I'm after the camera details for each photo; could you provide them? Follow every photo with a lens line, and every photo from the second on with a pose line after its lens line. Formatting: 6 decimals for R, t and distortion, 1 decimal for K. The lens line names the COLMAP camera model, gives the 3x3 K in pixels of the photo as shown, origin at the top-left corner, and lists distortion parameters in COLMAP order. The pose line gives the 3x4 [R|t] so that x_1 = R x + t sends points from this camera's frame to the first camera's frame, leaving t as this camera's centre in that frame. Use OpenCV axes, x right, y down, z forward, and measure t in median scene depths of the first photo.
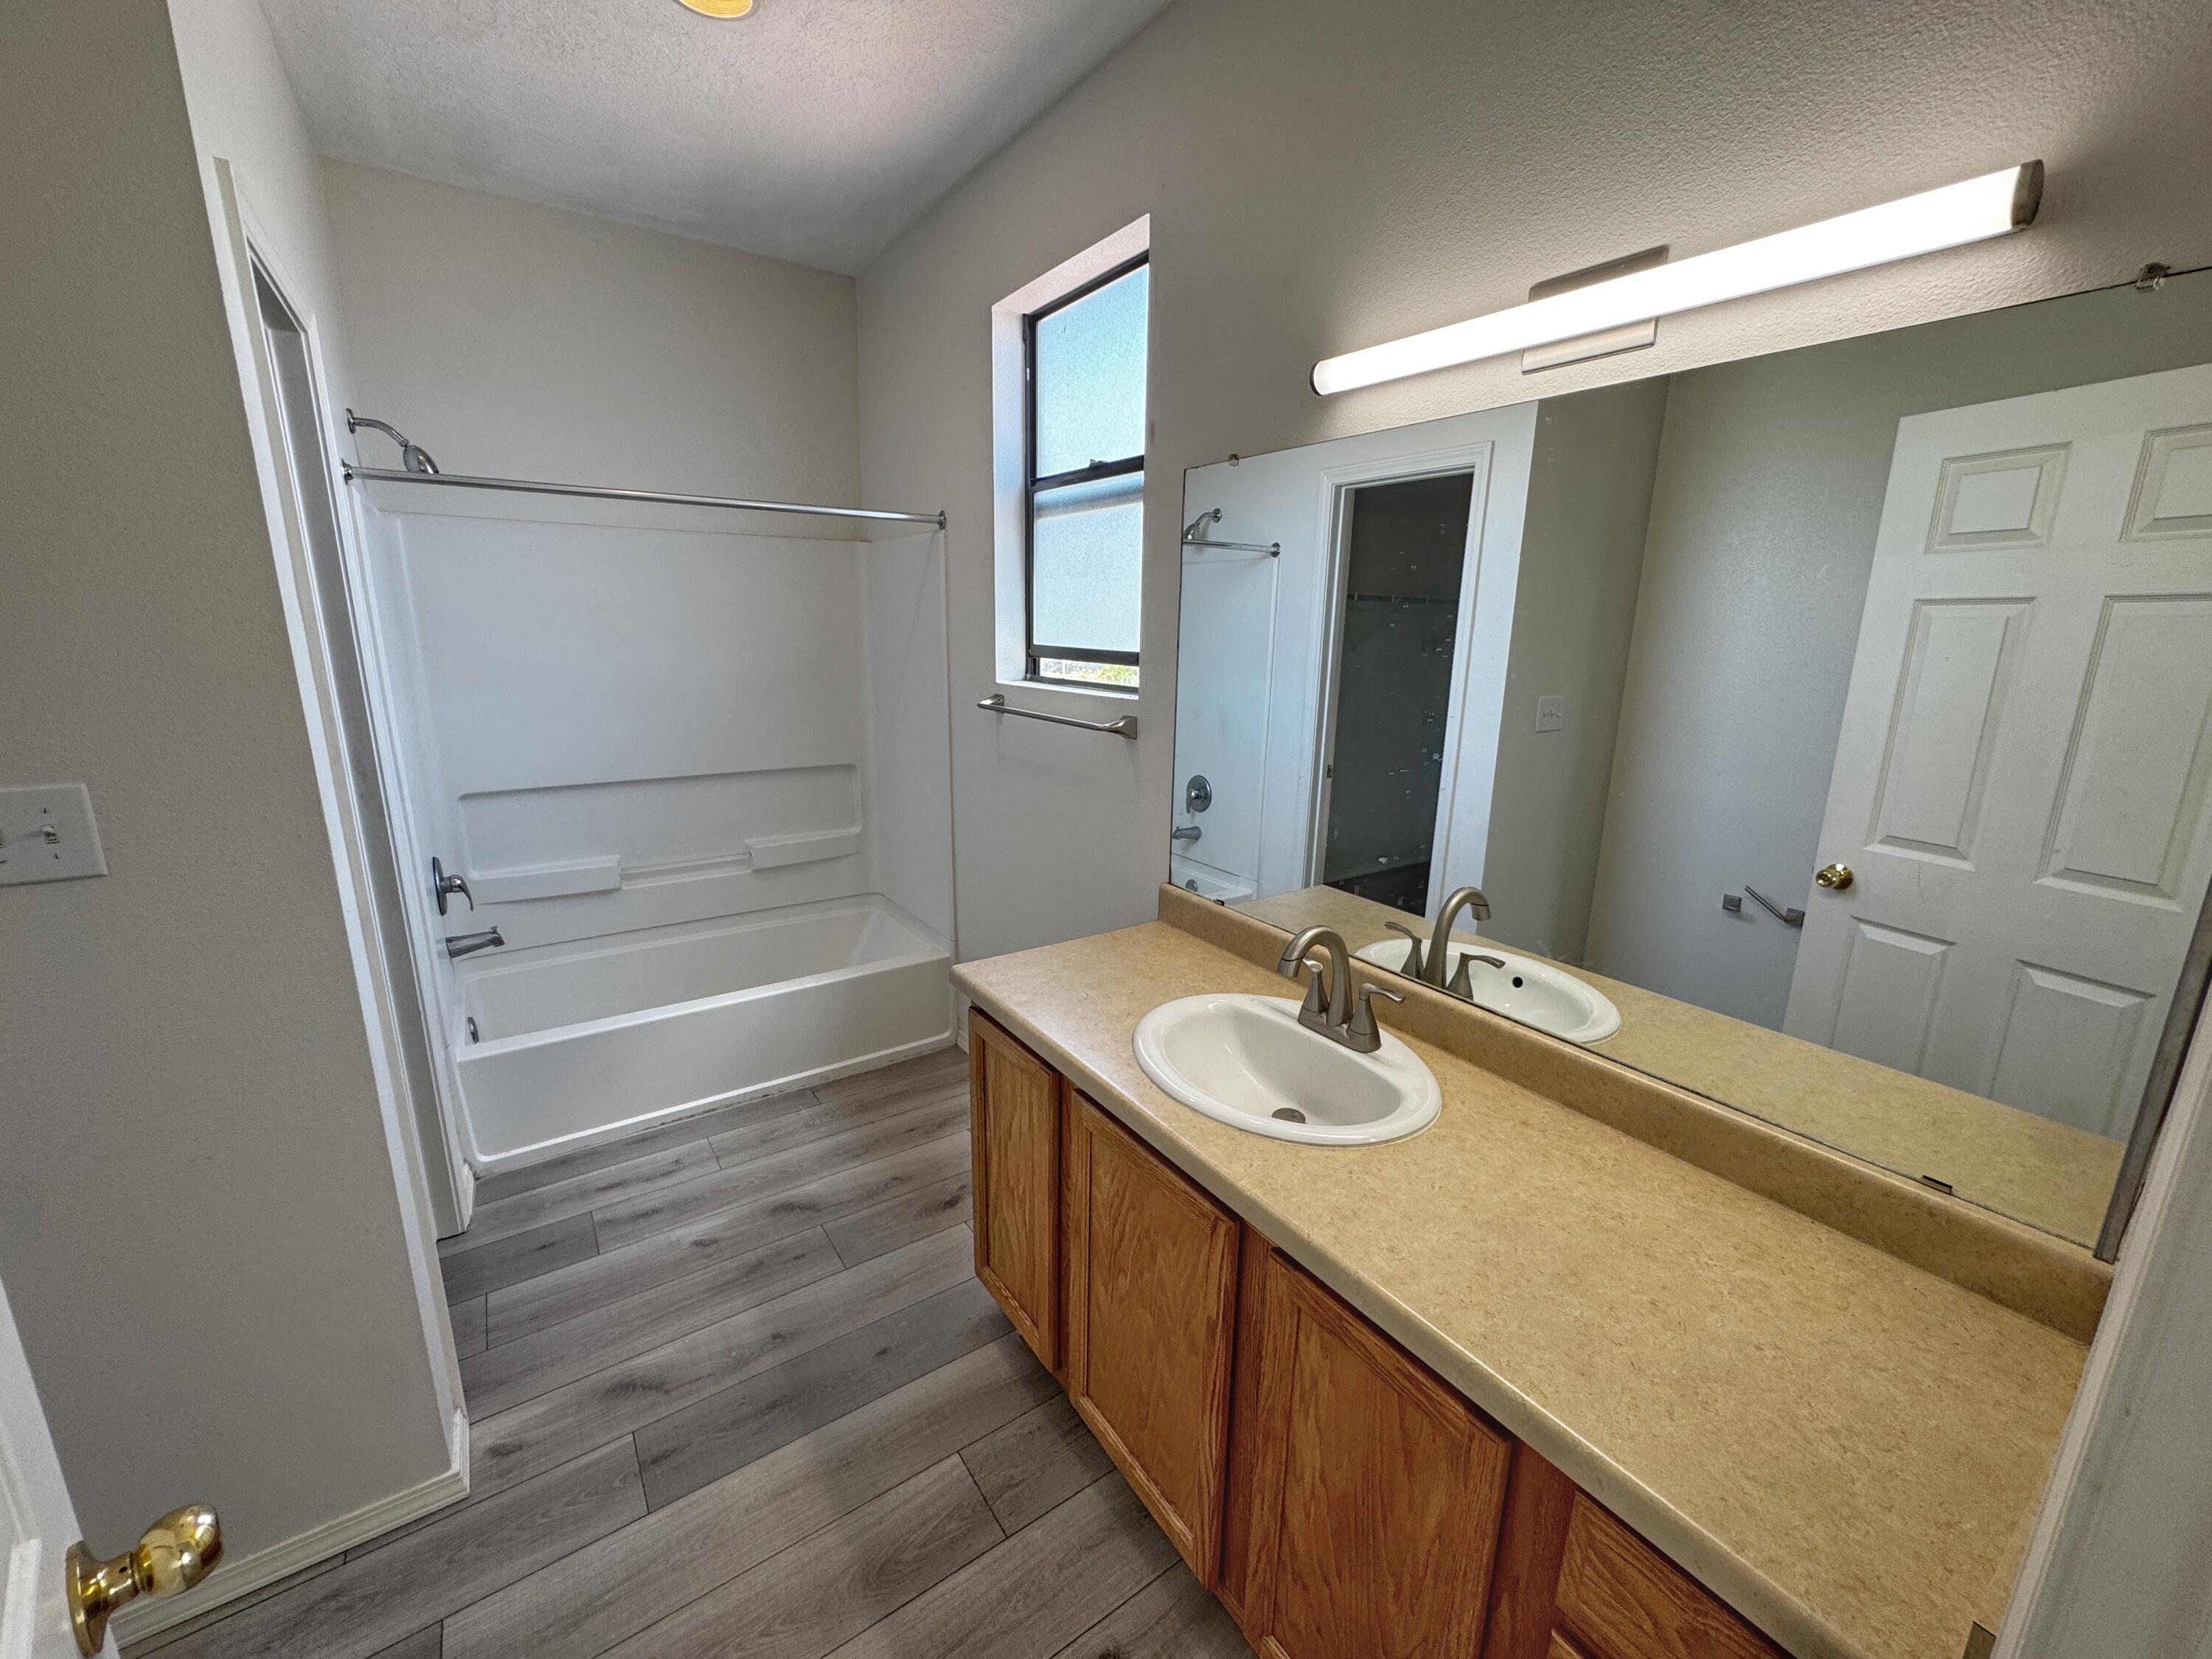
lens RADIAL K [[880.0, 0, 1103.3], [0, 880.0, 827.9], [0, 0, 1]] dist [-0.006656, 0.000456]
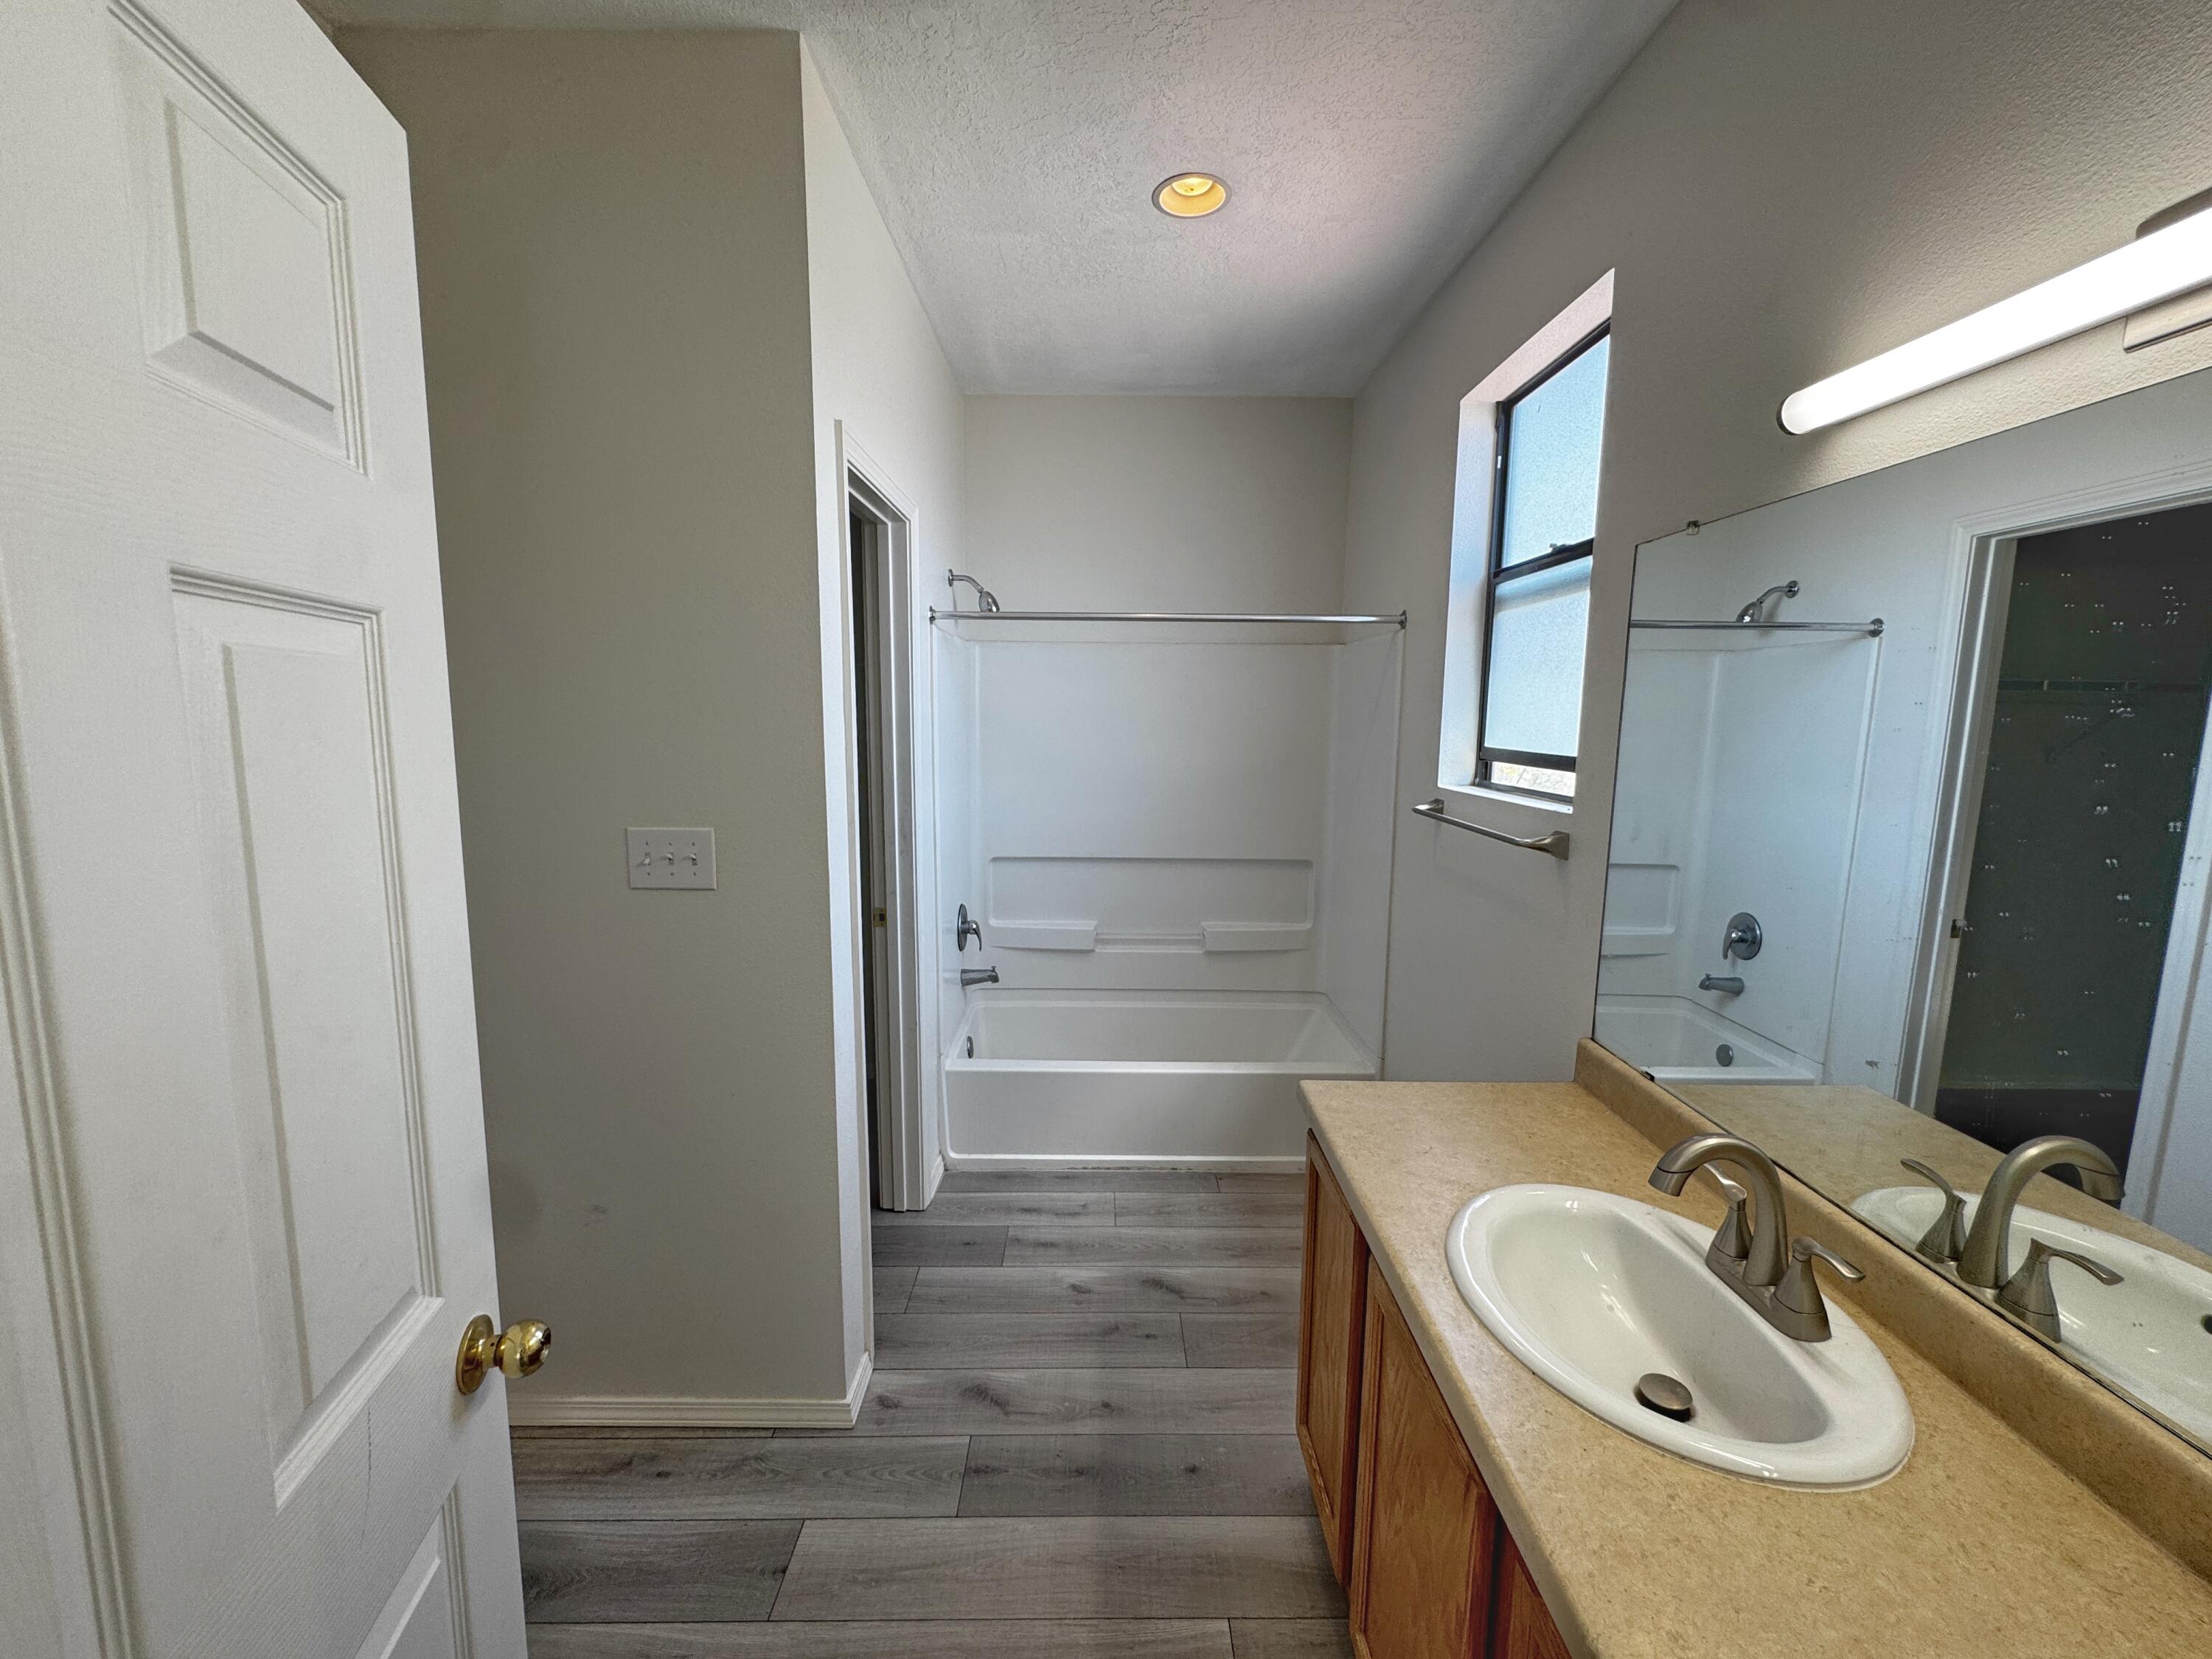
lens RADIAL K [[880.0, 0, 1103.3], [0, 880.0, 827.9], [0, 0, 1]] dist [-0.006656, 0.000456]
pose [[0.824005, 0.065731, -0.562757, 0.128138], [-0.126183, 0.989592, -0.069176, -0.015053], [0.552353, 0.128012, 0.823723, 0.051561]]
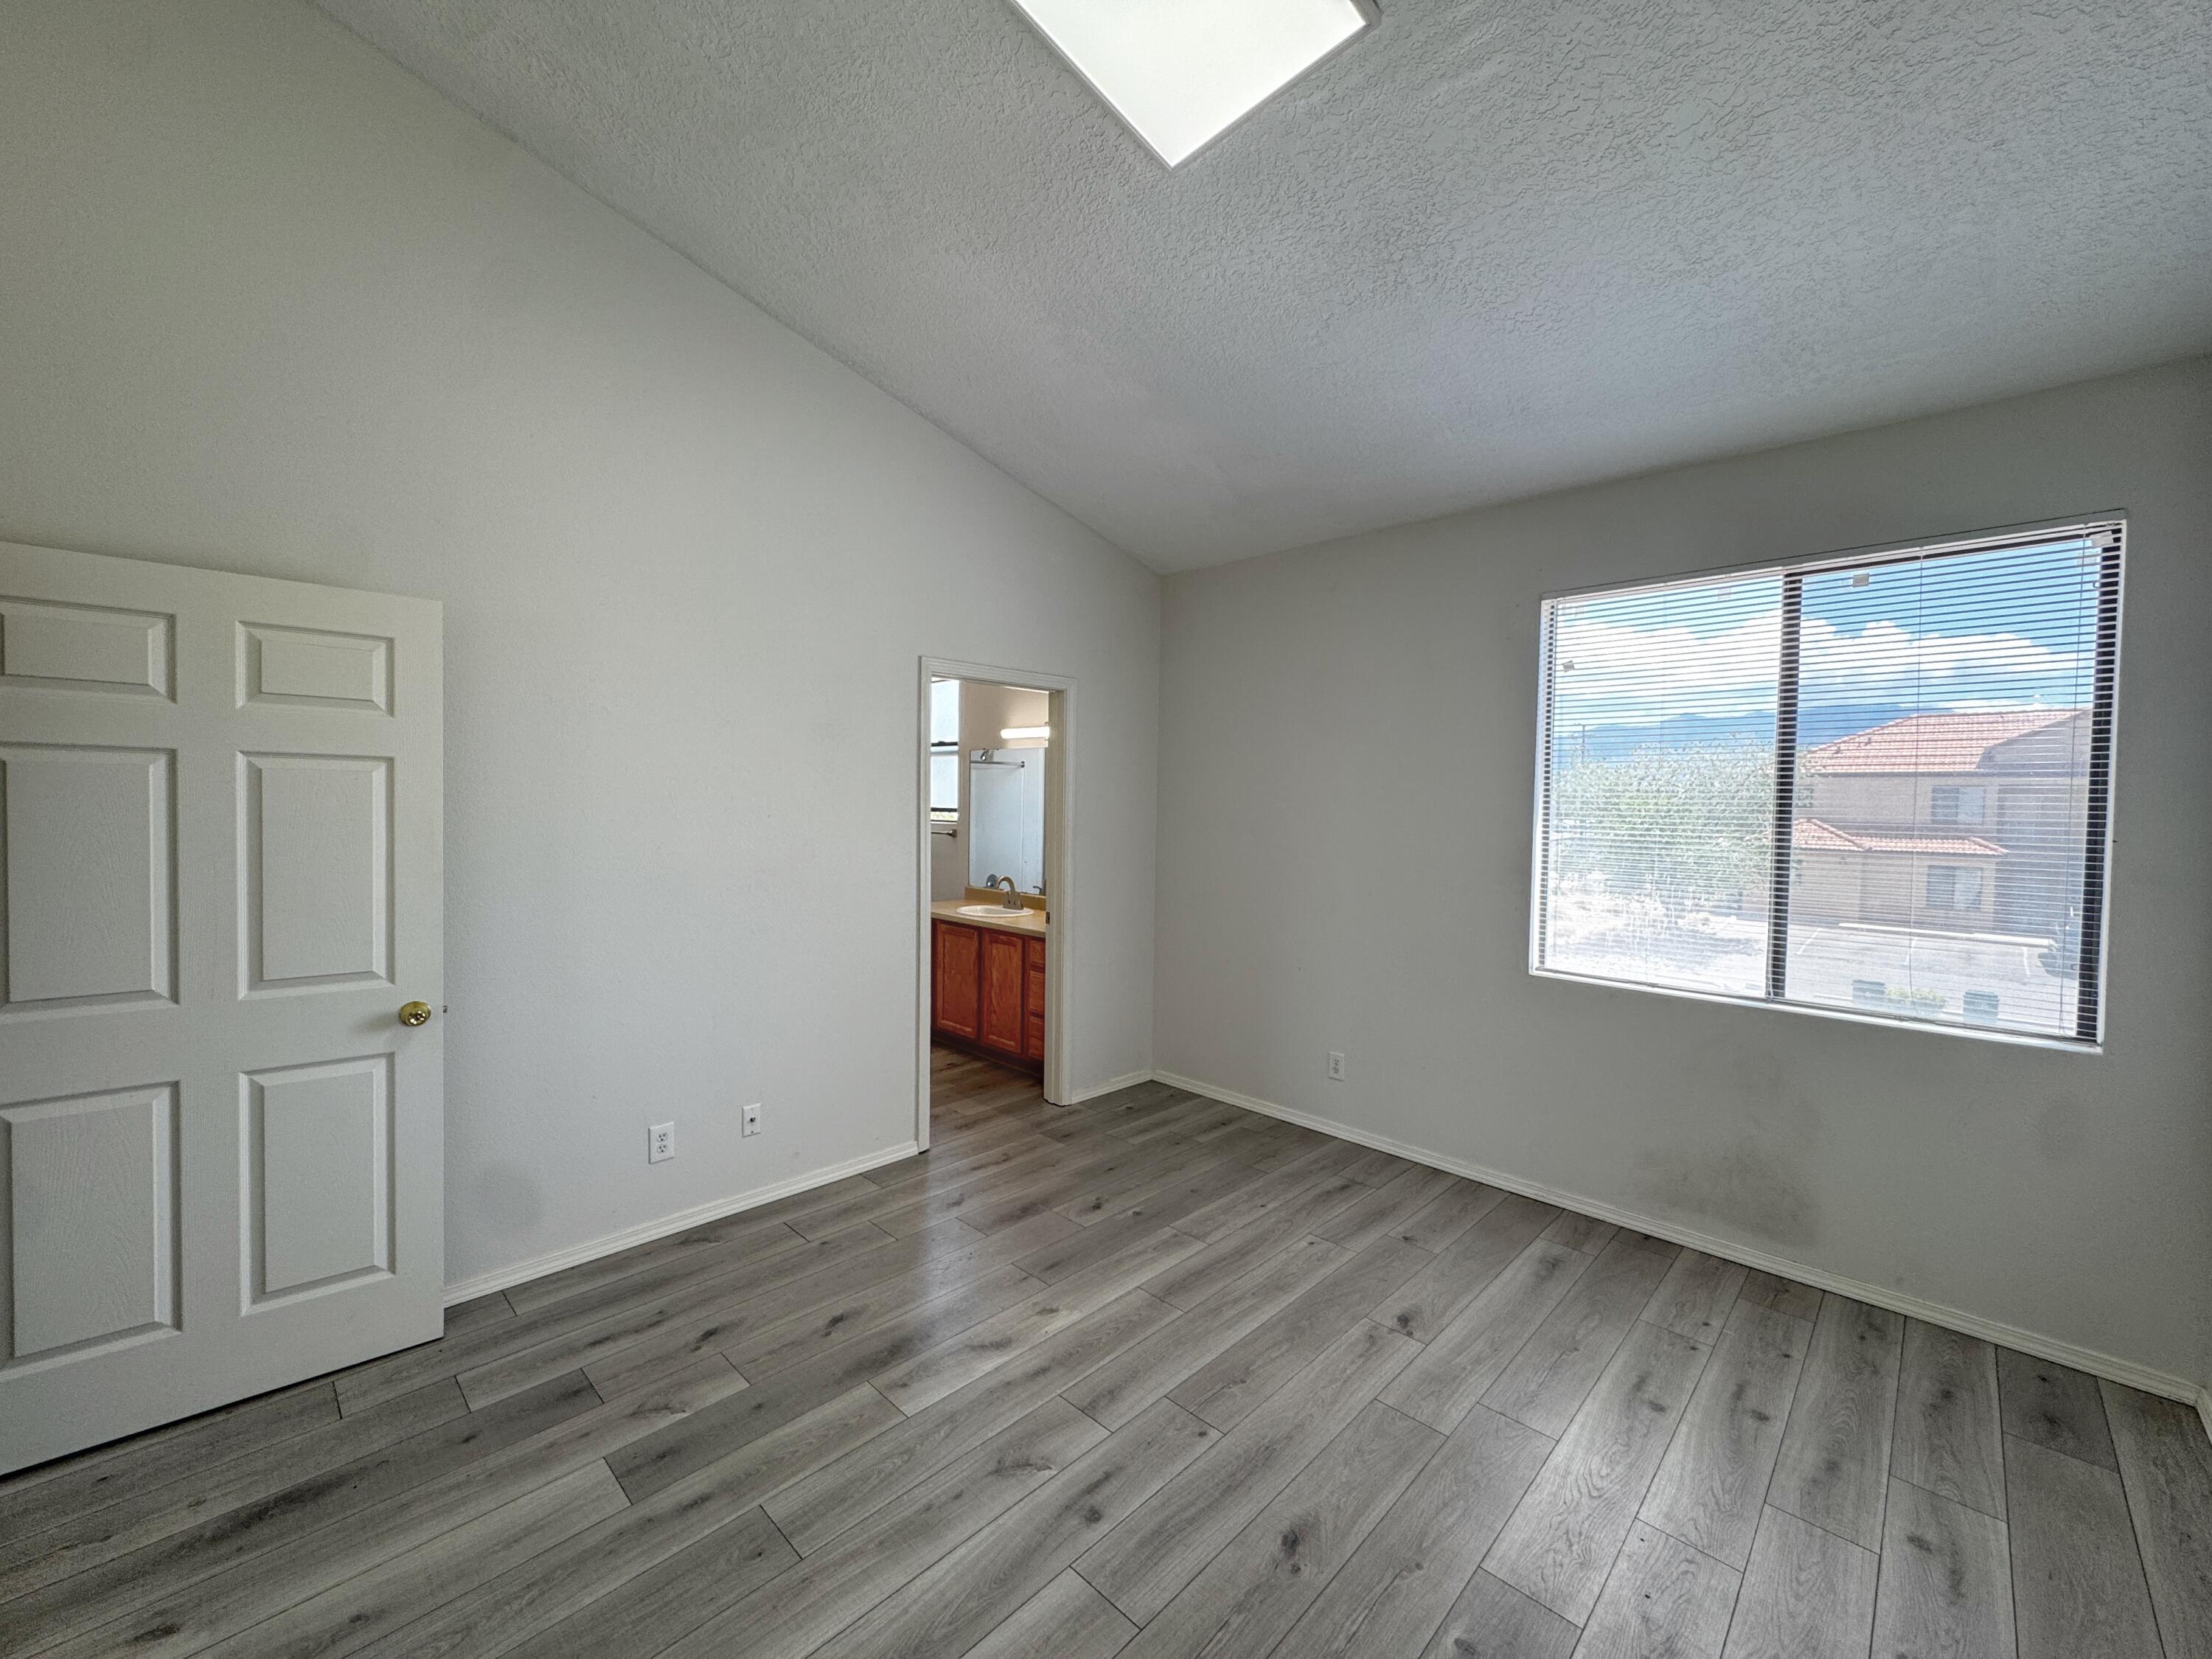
lens RADIAL K [[885.6, 0, 1109.3], [0, 885.6, 827.7], [0, 0, 1]] dist [-0.002818, -0.000150]
pose [[0.980434, -0.004827, 0.196787, -0.037605], [0.042733, 0.981078, -0.188841, 0.391083], [-0.192152, 0.193555, 0.962088, -1.692699]]
